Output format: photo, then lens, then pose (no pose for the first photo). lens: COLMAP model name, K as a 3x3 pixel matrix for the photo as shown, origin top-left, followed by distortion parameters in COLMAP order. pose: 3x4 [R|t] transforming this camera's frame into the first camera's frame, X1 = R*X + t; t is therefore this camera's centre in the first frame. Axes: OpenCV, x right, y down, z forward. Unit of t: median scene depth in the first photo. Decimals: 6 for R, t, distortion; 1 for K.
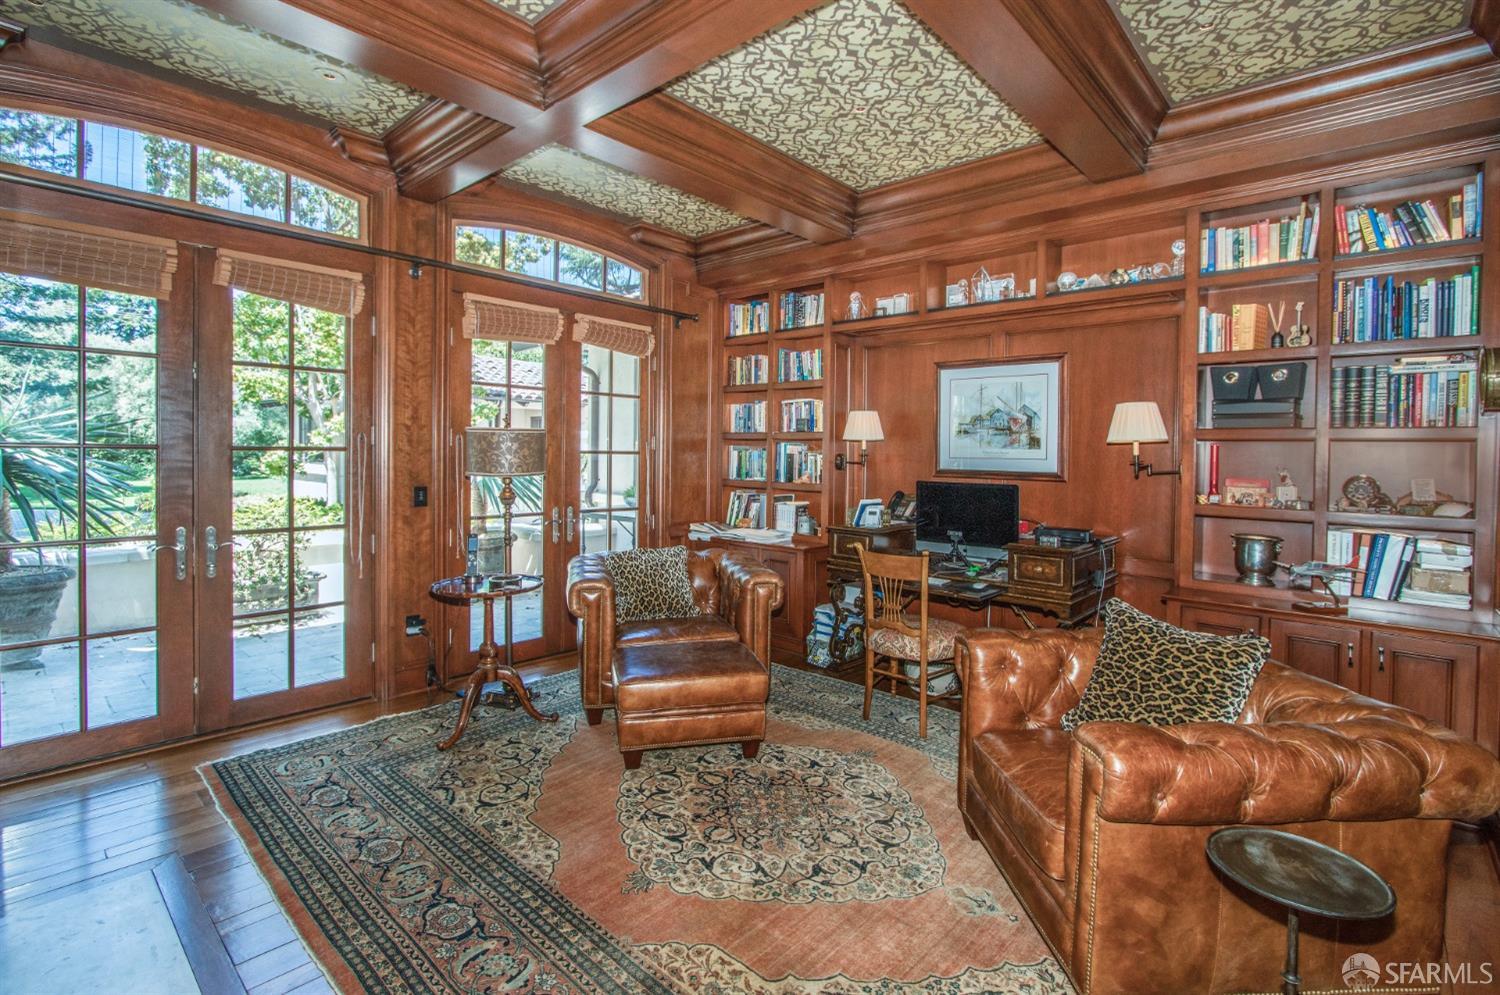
lens RADIAL K [[706.2, 0, 749.9], [0, 706.2, 496.9], [0, 0, 1]] dist [-0.001994, -0.000332]
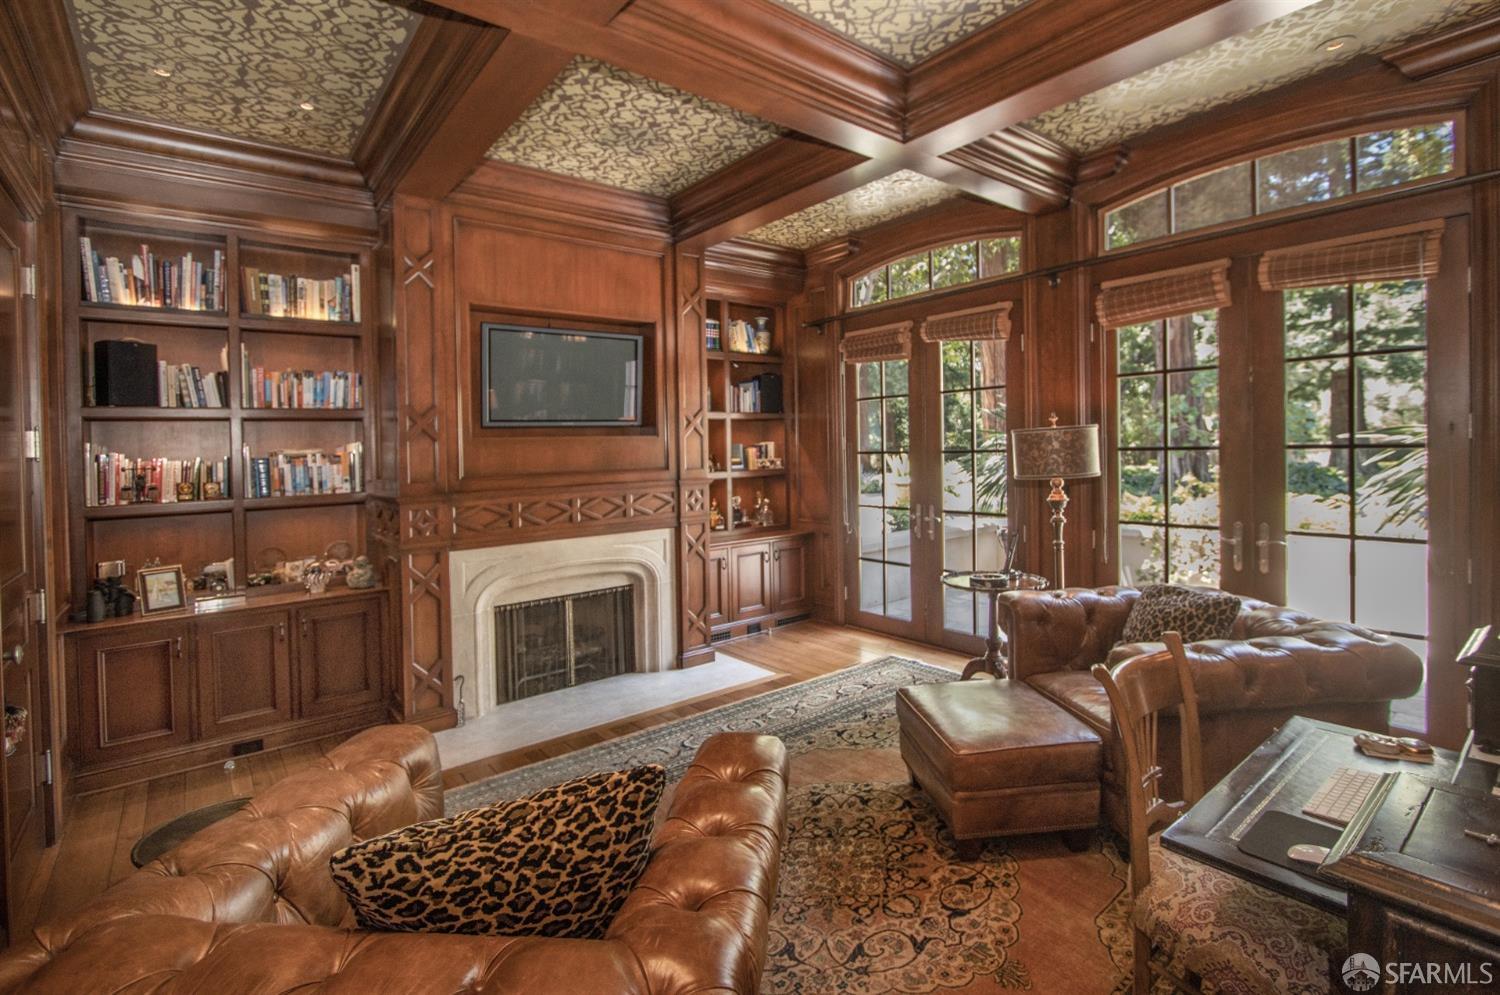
lens RADIAL K [[706.2, 0, 758.9], [0, 706.2, 456.6], [0, 0, 1]] dist [-0.001994, -0.000332]
pose [[-0.143681, -0.003338, -0.989618, 0.820883], [-0.050388, 0.998722, 0.003947, -0.047785], [0.988340, 0.050432, -0.143666, 0.934836]]
